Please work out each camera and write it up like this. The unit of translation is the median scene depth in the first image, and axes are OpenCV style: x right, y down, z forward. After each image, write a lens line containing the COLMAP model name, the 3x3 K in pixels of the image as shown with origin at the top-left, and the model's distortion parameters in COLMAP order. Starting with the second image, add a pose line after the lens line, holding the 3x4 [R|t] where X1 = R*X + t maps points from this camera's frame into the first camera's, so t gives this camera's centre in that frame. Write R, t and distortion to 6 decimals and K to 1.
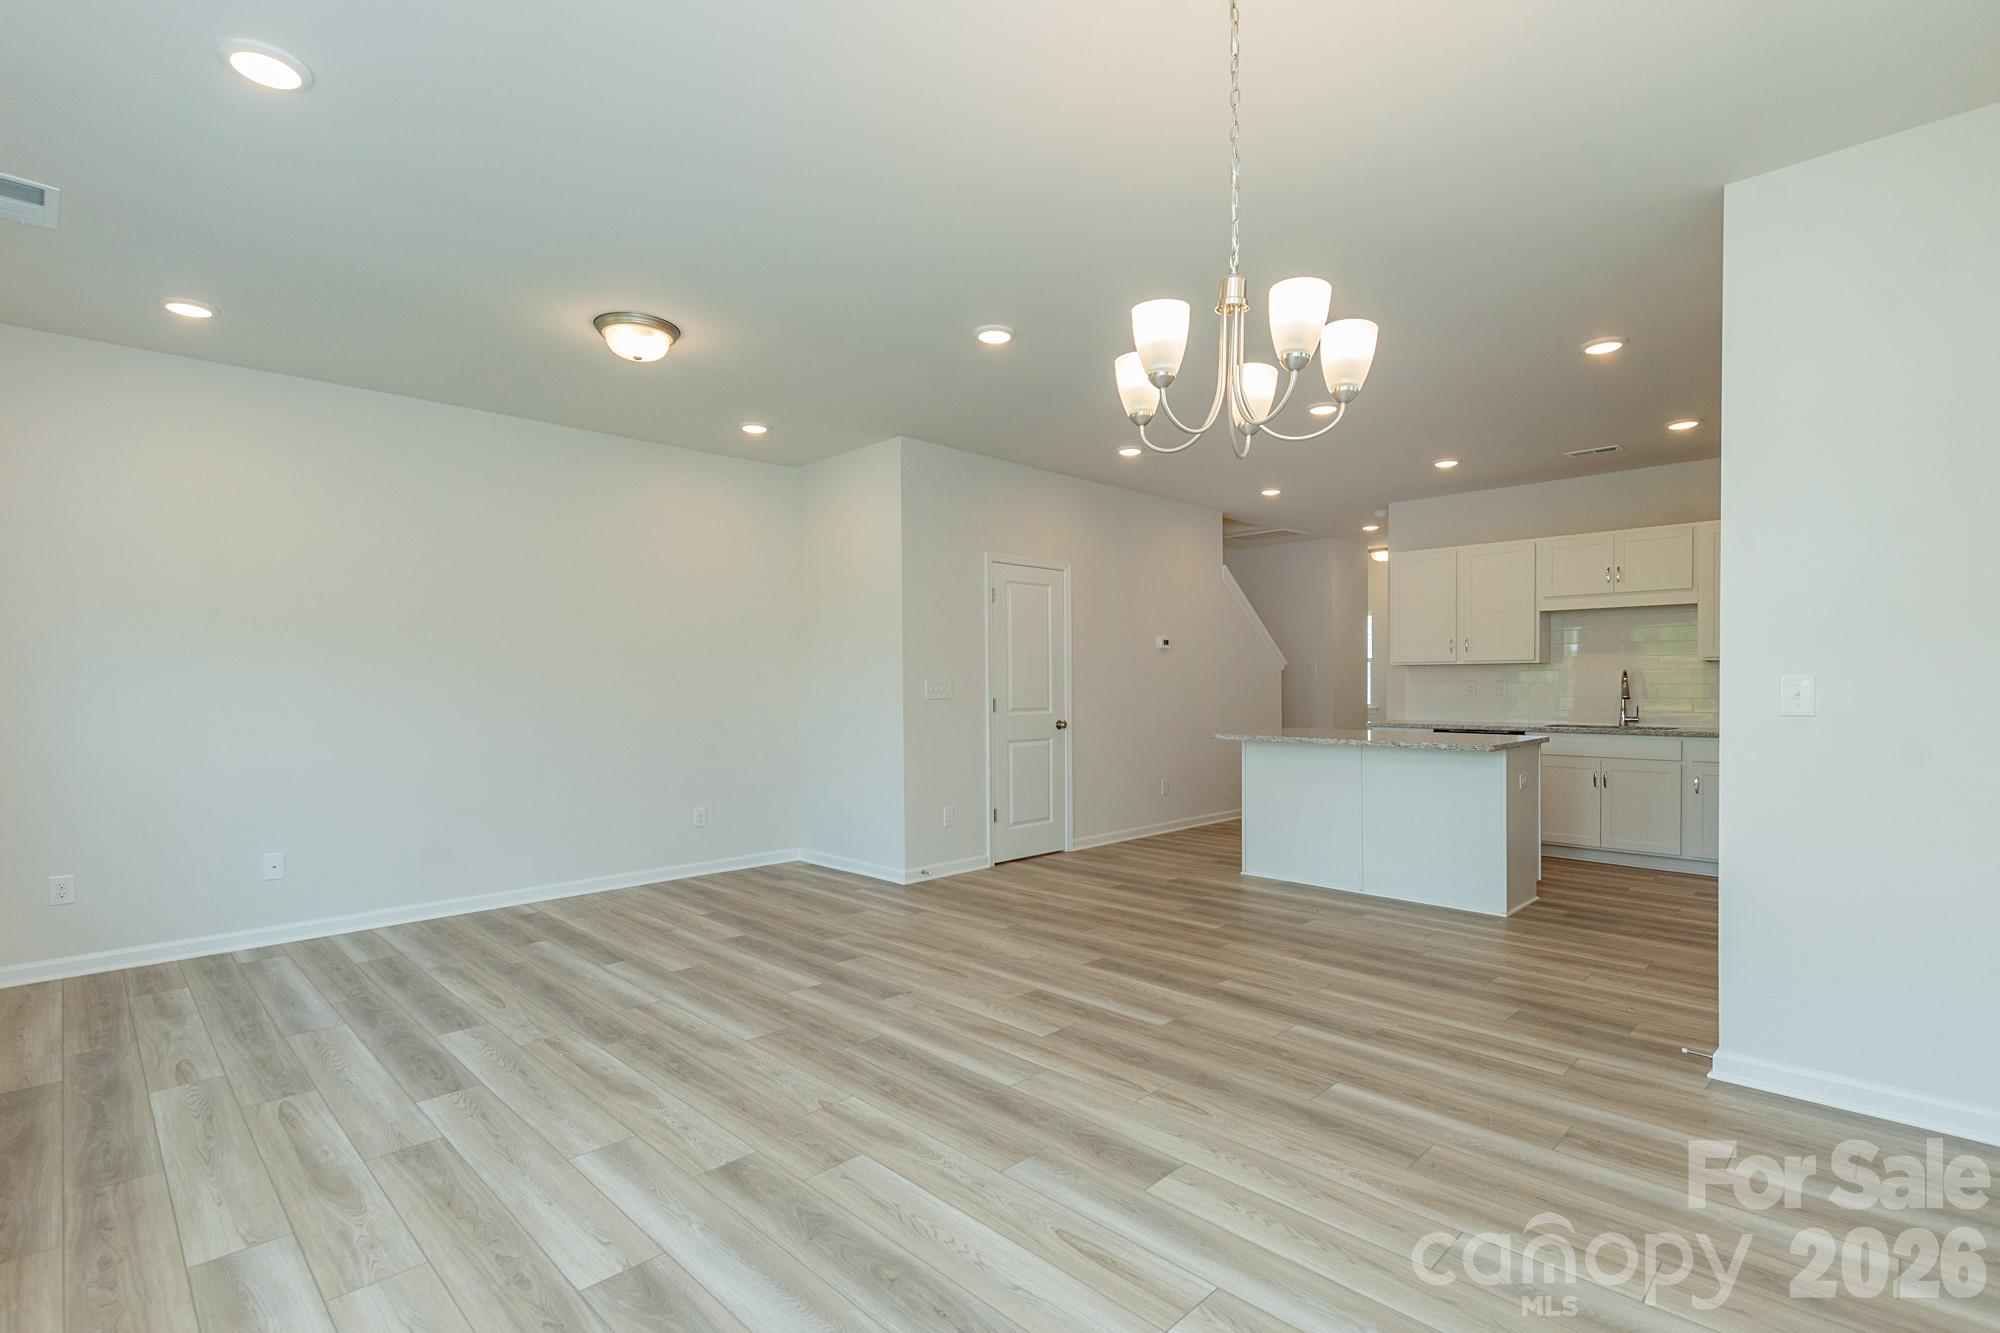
lens RADIAL K [[902.8, 0, 1031.9], [0, 902.8, 704.6], [0, 0, 1]] dist [-0.002960, -0.000801]
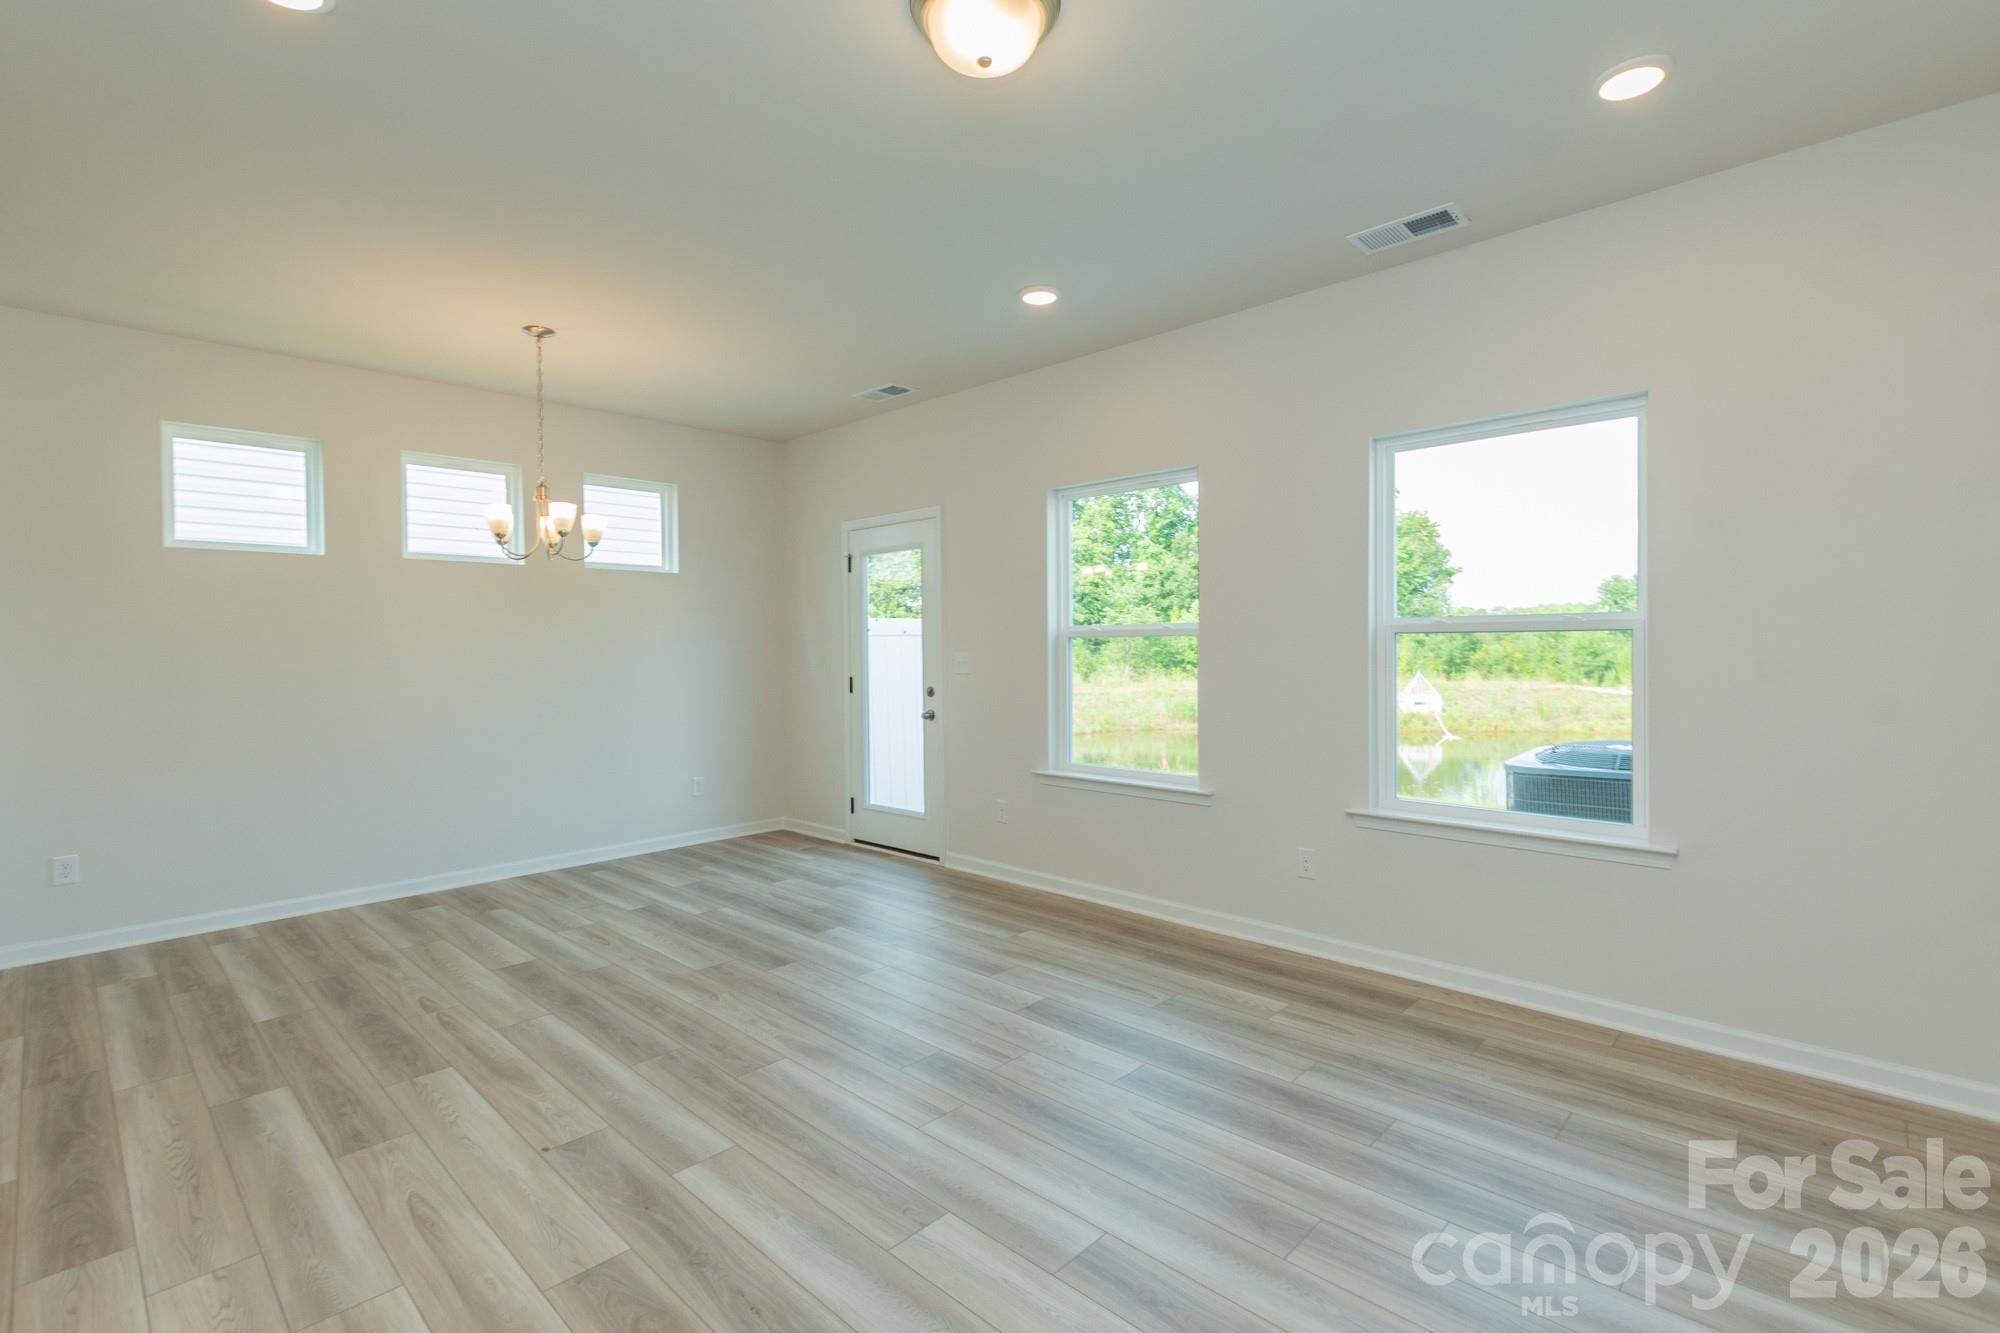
lens RADIAL K [[902.8, 0, 1008.3], [0, 902.8, 650.4], [0, 0, 1]] dist [-0.002960, -0.000801]
pose [[-0.999885, 0.014642, 0.003911, -0.401288], [0.014744, 0.999512, 0.027522, -0.041746], [-0.003506, 0.027577, -0.999614, 1.381331]]
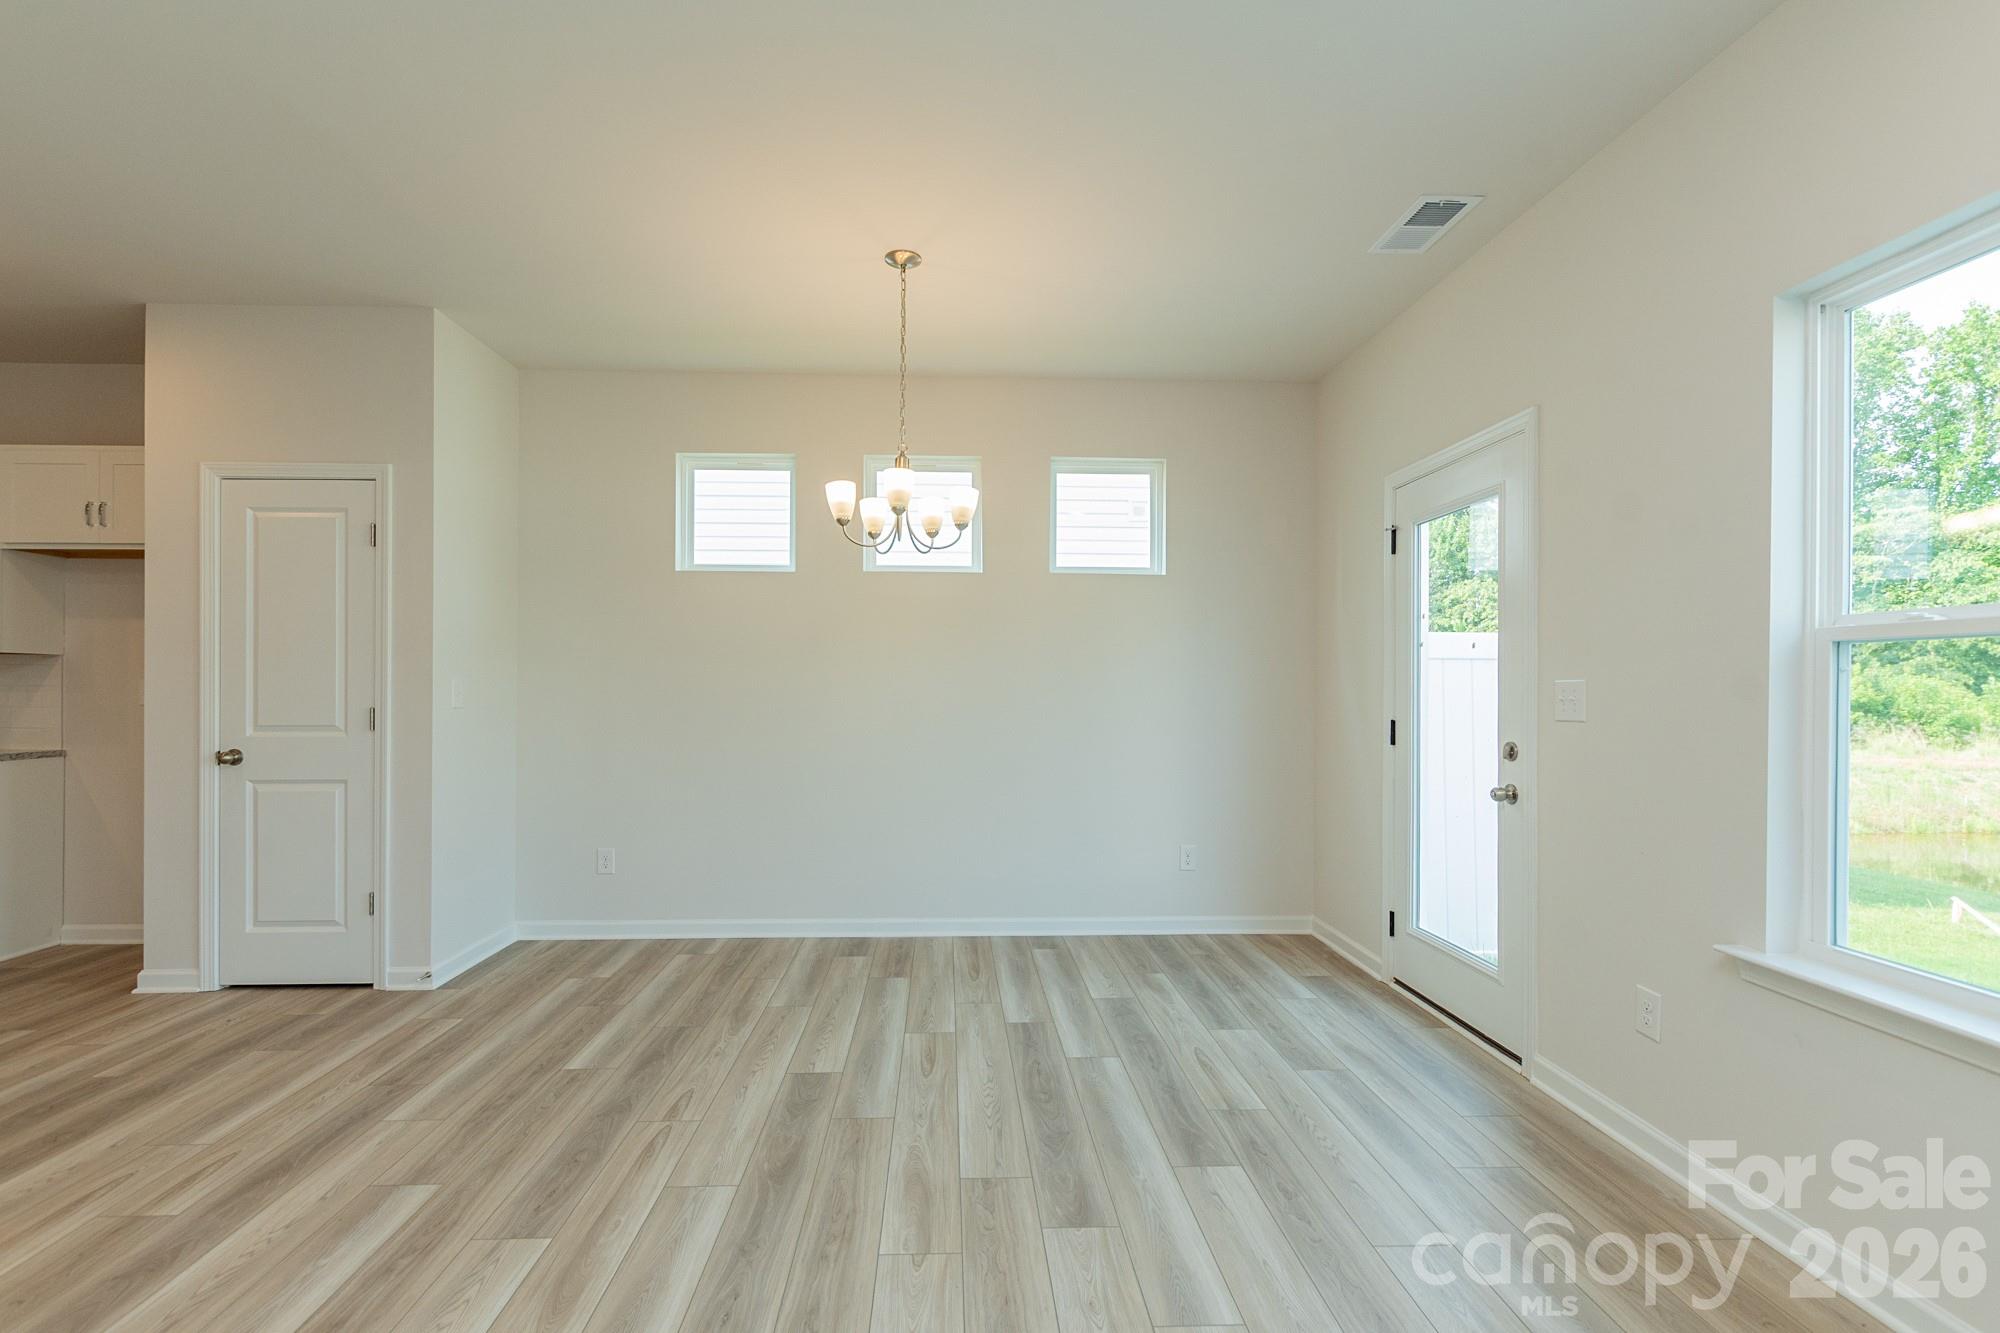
lens RADIAL K [[902.8, 0, 983.8], [0, 902.8, 685.7], [0, 0, 1]] dist [-0.002960, -0.000801]
pose [[-0.711949, 0.000647, 0.702231, -0.481829], [0.015800, 0.999761, 0.015098, -0.019744], [-0.702054, 0.021844, -0.711789, 0.908857]]
